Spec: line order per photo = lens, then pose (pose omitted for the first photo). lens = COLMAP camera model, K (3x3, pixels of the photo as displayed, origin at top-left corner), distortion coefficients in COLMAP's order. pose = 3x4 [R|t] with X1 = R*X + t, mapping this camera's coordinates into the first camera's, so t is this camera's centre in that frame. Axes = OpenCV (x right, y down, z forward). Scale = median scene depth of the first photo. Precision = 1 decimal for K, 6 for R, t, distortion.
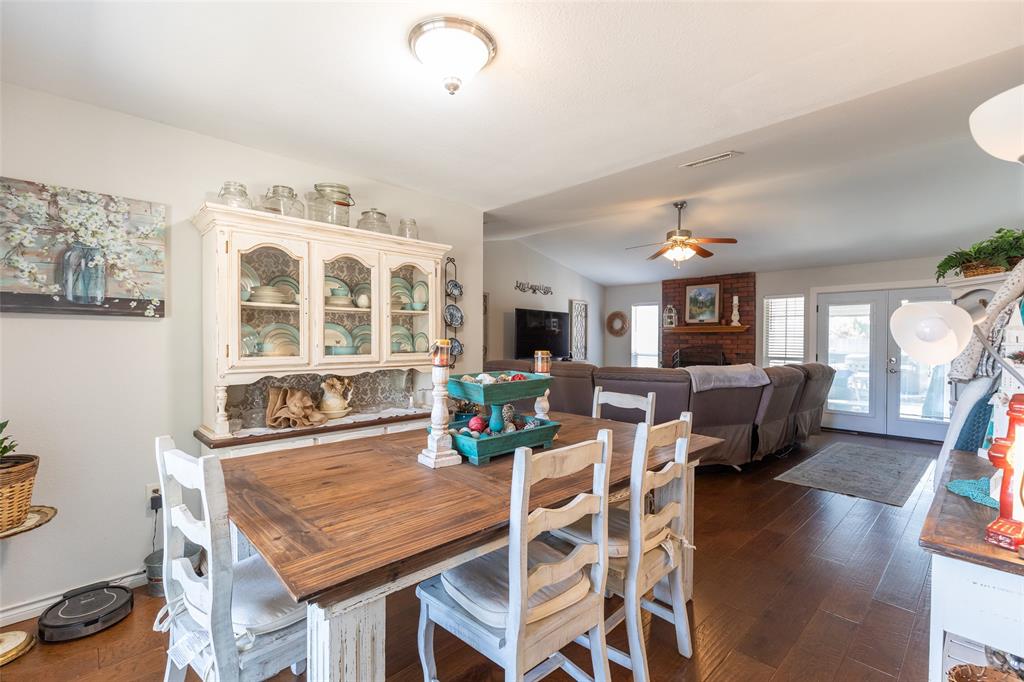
lens RADIAL K [[458.2, 0, 508.7], [0, 458.2, 341.6], [0, 0, 1]] dist [0.010277, -0.000596]
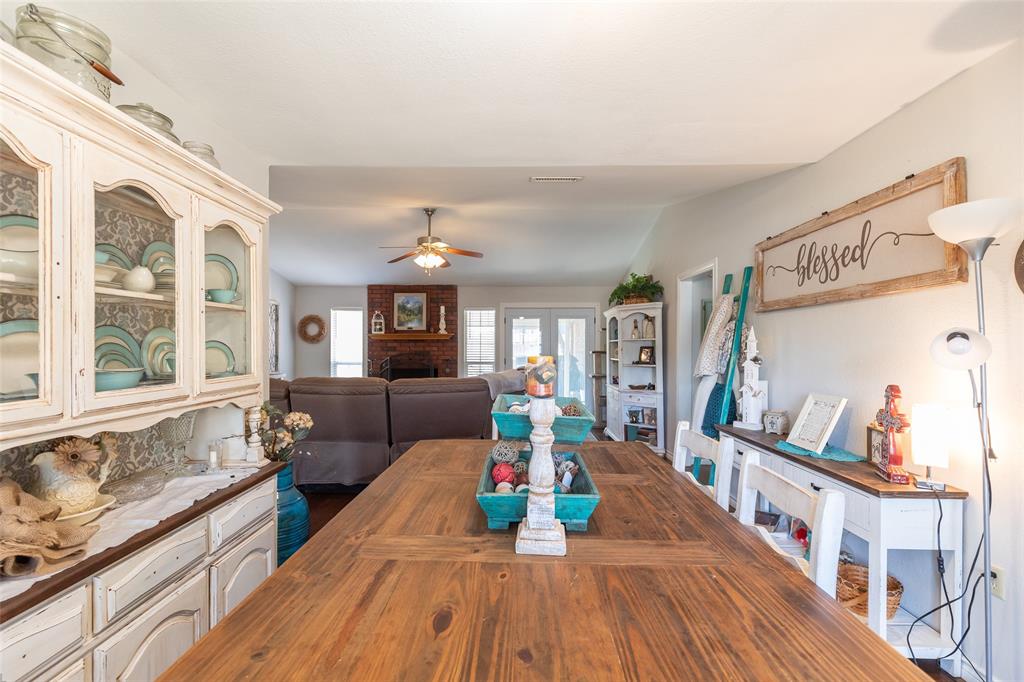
lens RADIAL K [[458.2, 0, 510.1], [0, 458.2, 343.1], [0, 0, 1]] dist [0.010277, -0.000596]
pose [[0.697687, -0.000660, 0.716403, -0.158665], [0.006946, 0.999959, -0.005843, -0.004867], [-0.716369, 0.009053, 0.697663, 0.138444]]
